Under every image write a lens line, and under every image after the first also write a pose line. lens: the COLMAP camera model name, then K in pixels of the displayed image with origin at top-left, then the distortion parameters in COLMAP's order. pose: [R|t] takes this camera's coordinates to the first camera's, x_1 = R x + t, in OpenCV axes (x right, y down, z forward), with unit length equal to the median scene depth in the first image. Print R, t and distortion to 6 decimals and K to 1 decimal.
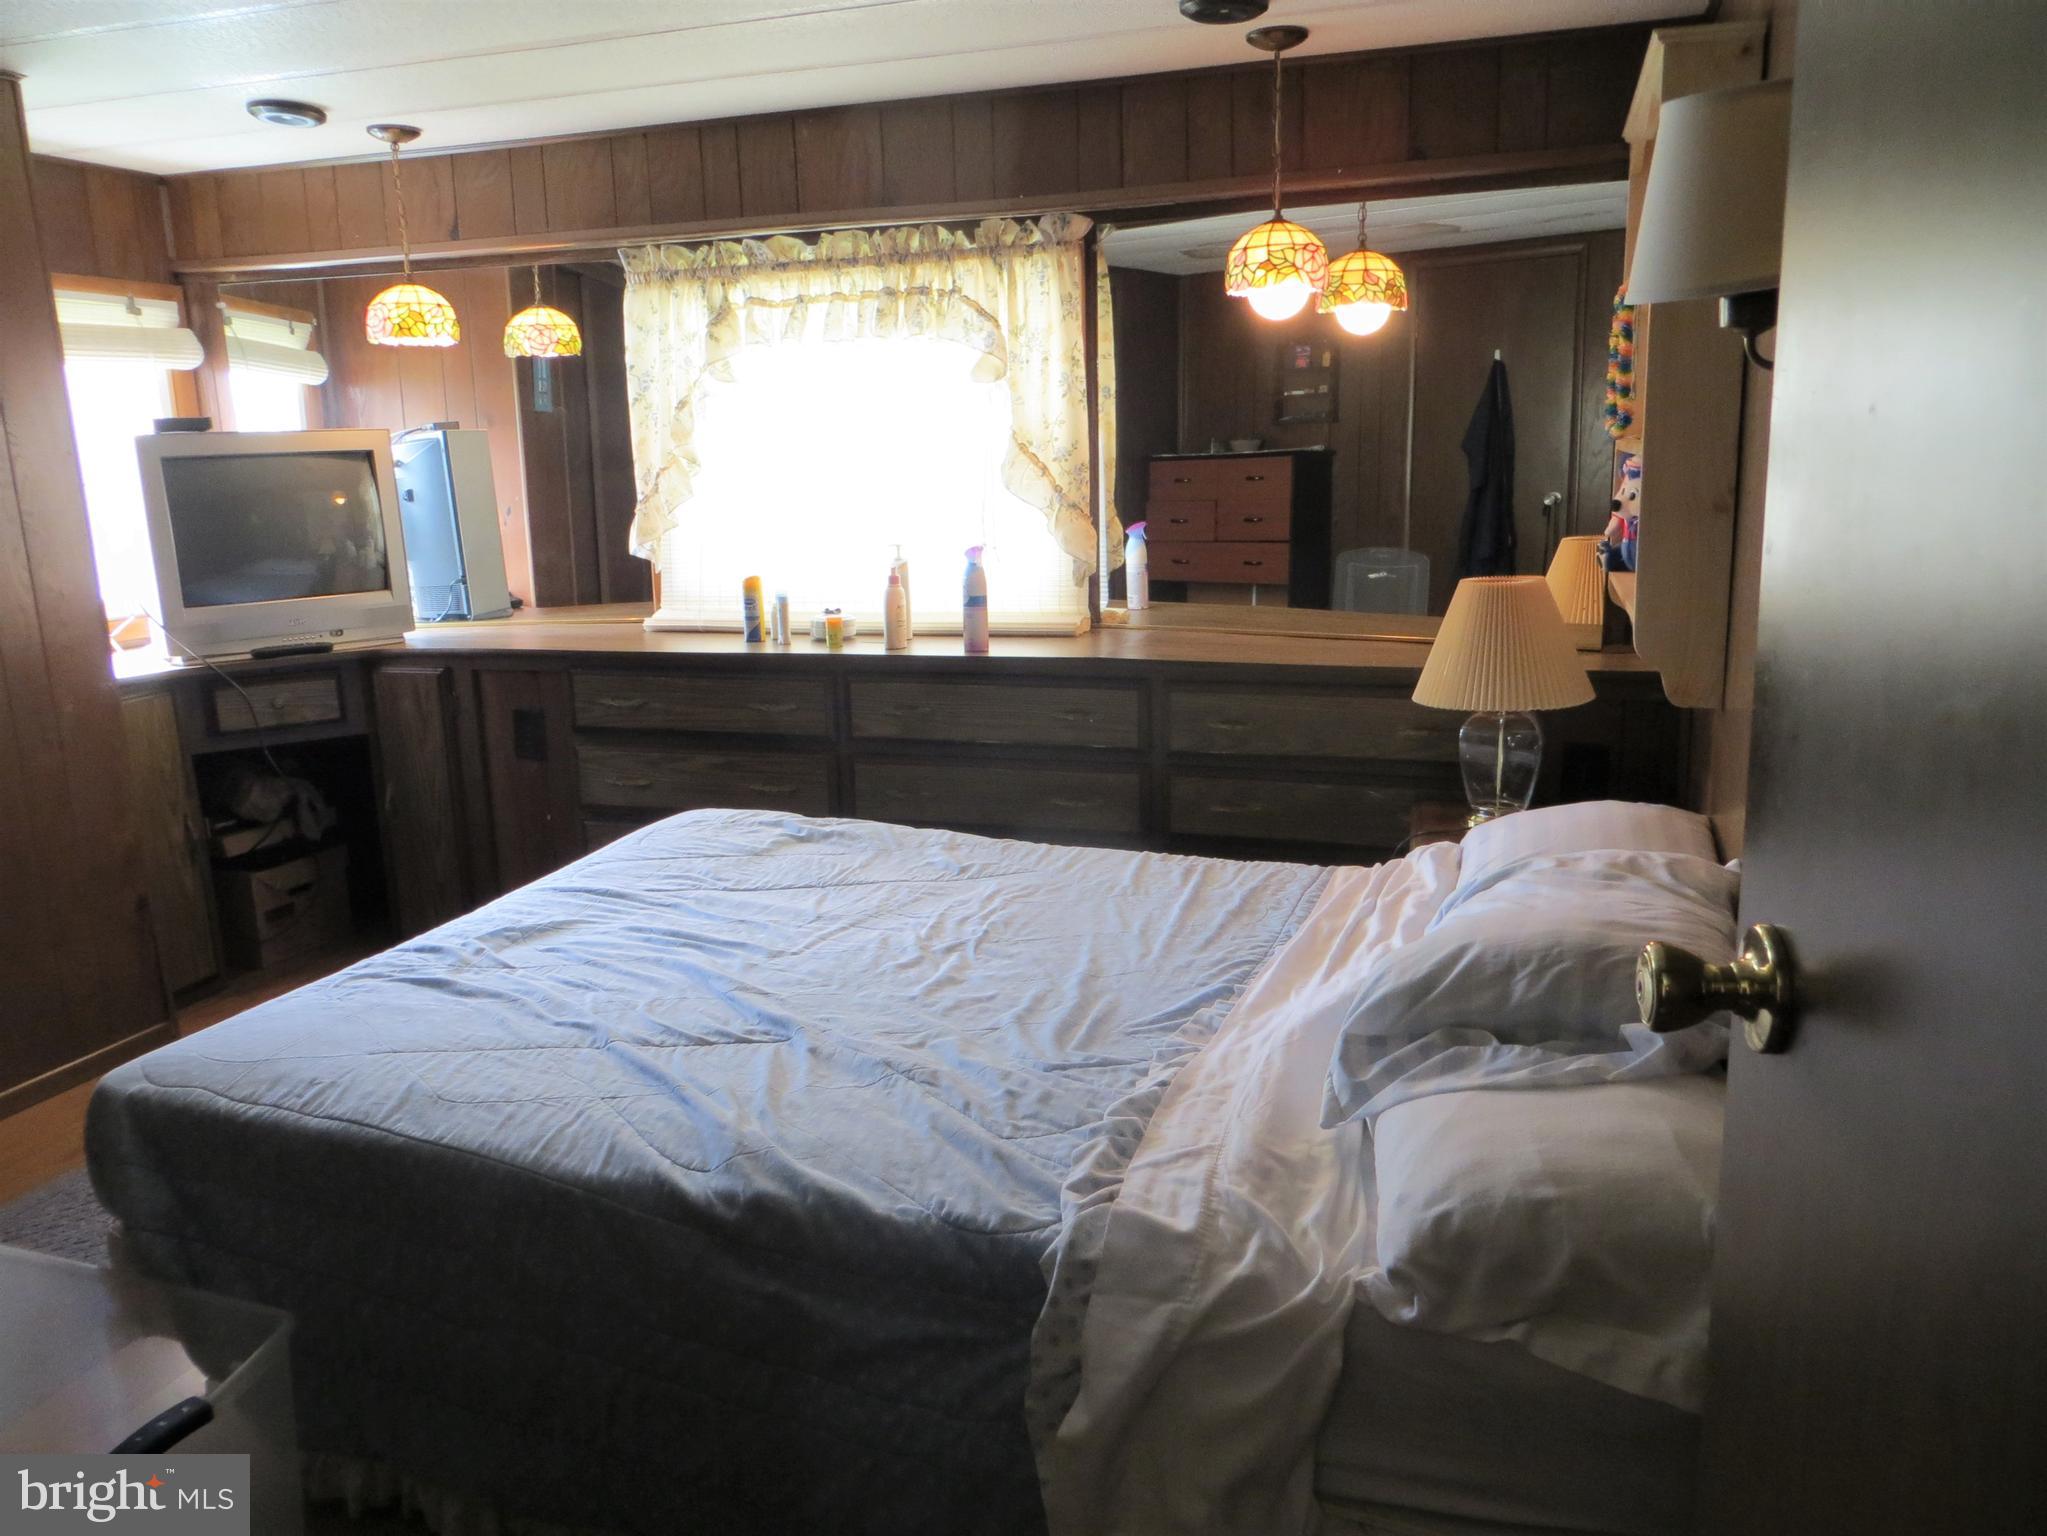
lens RADIAL K [[1525.7, 0, 1023.5], [0, 1525.7, 768.0], [0, 0, 1]] dist [-0.007977, 0.001018]
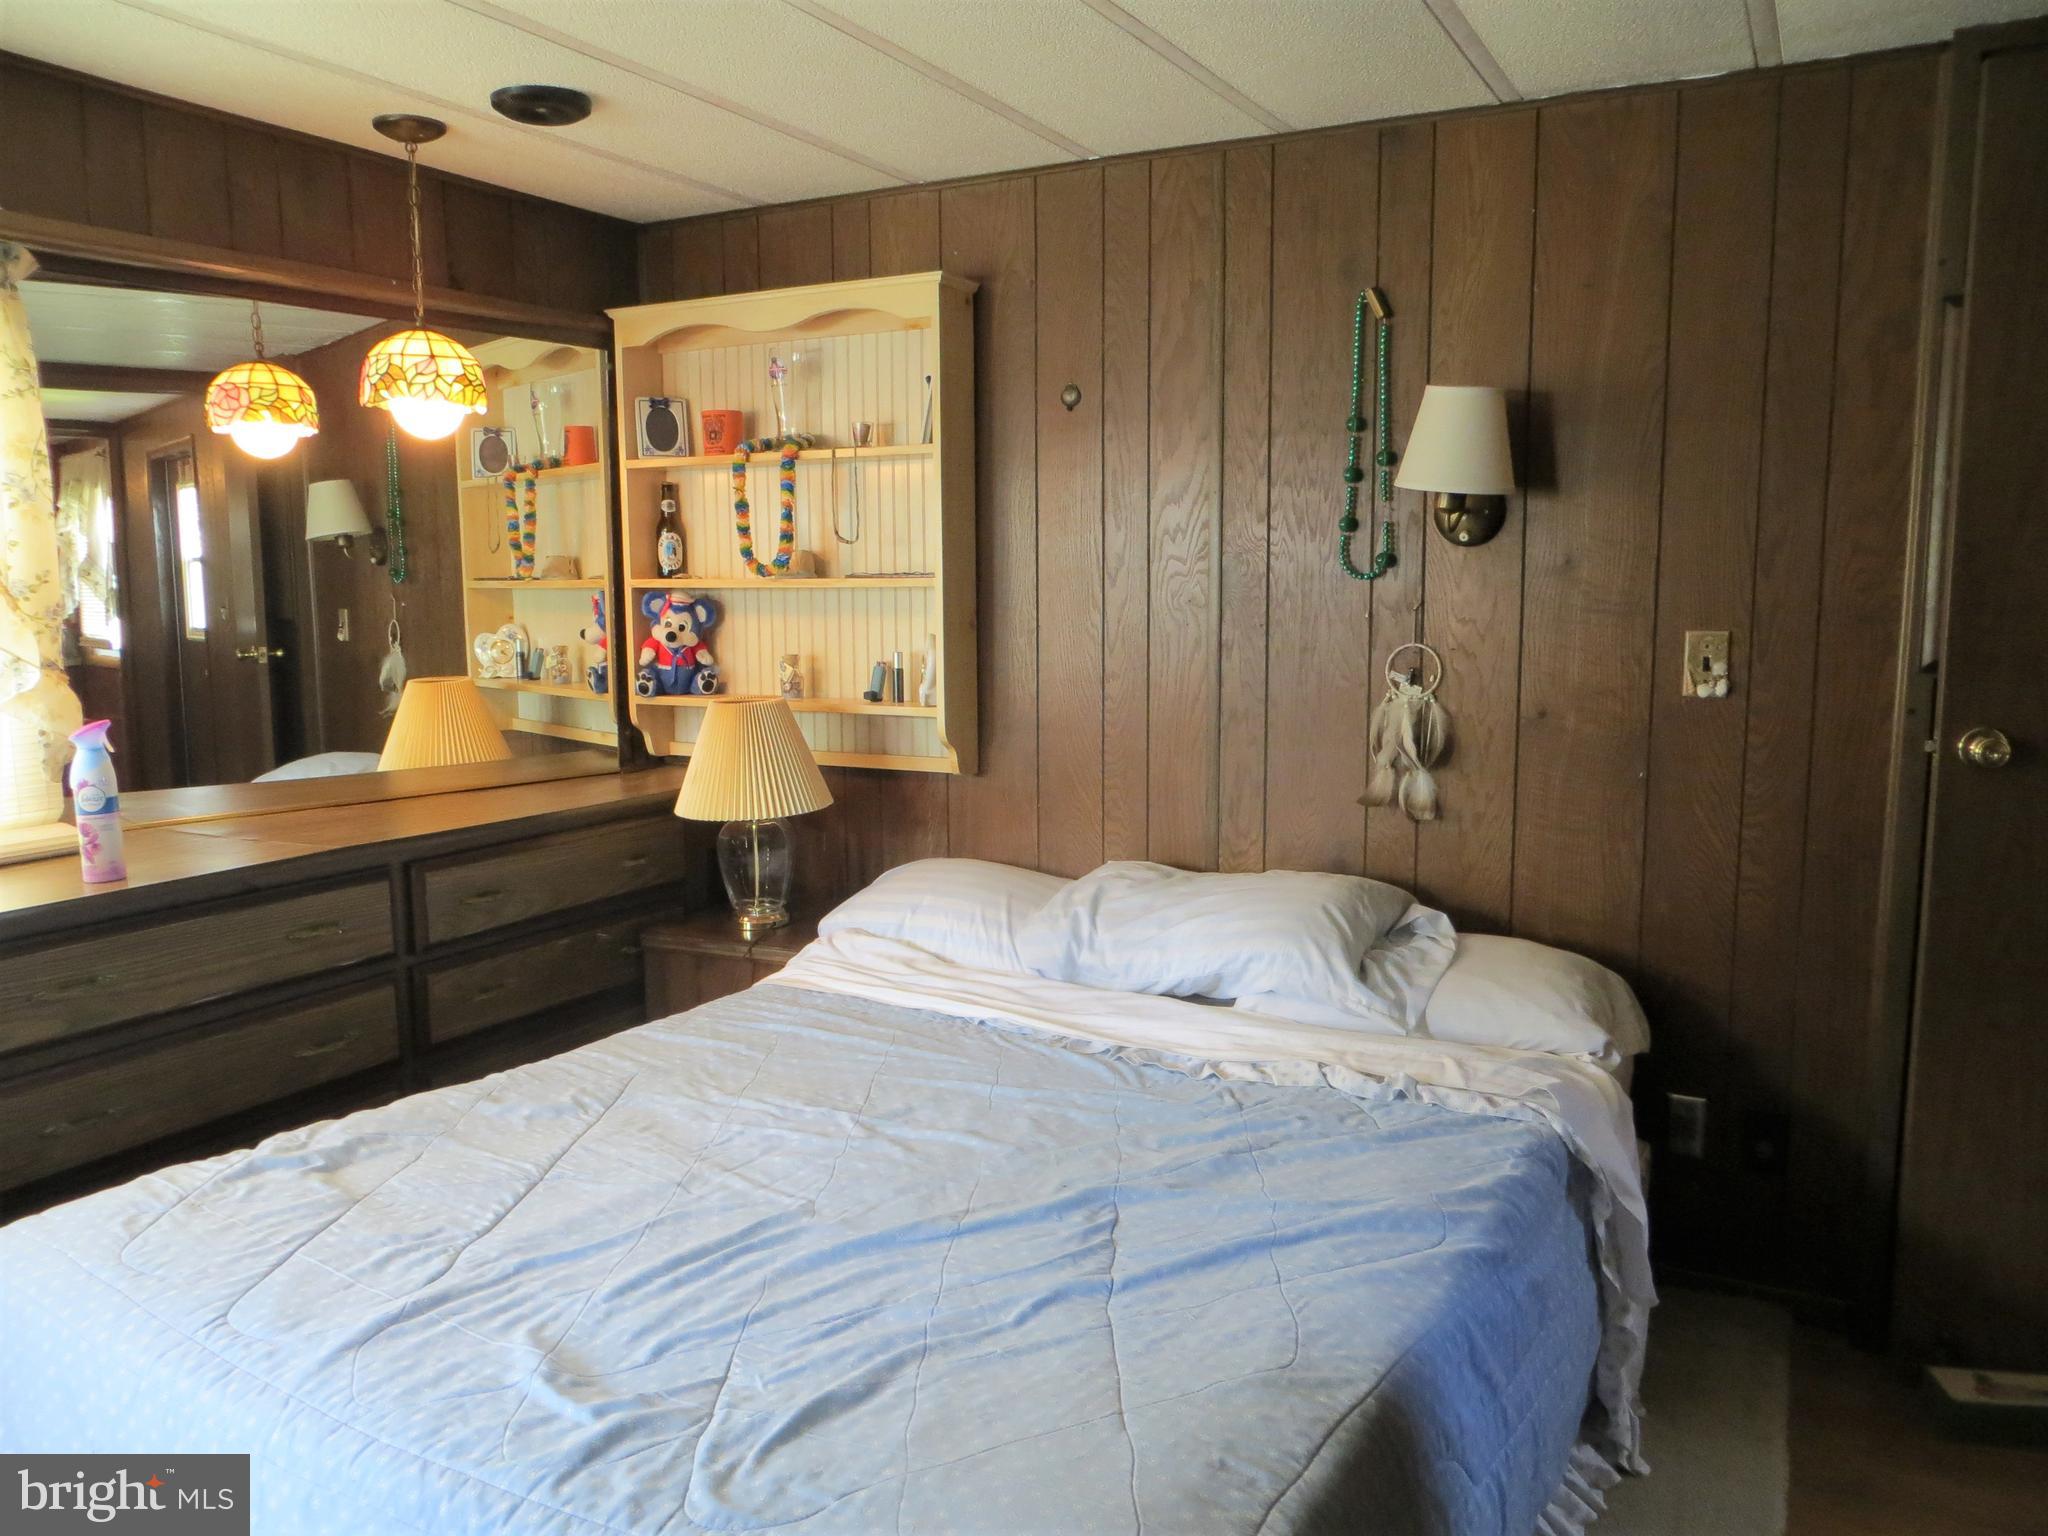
lens RADIAL K [[1526.4, 0, 1024.0], [0, 1526.4, 768.0], [0, 0, 1]] dist [-0.007977, 0.001018]
pose [[0.189017, -0.097351, 0.977136, -0.803895], [0.207506, 0.976563, 0.057154, -0.106875], [-0.959799, 0.191958, 0.204787, 0.646929]]
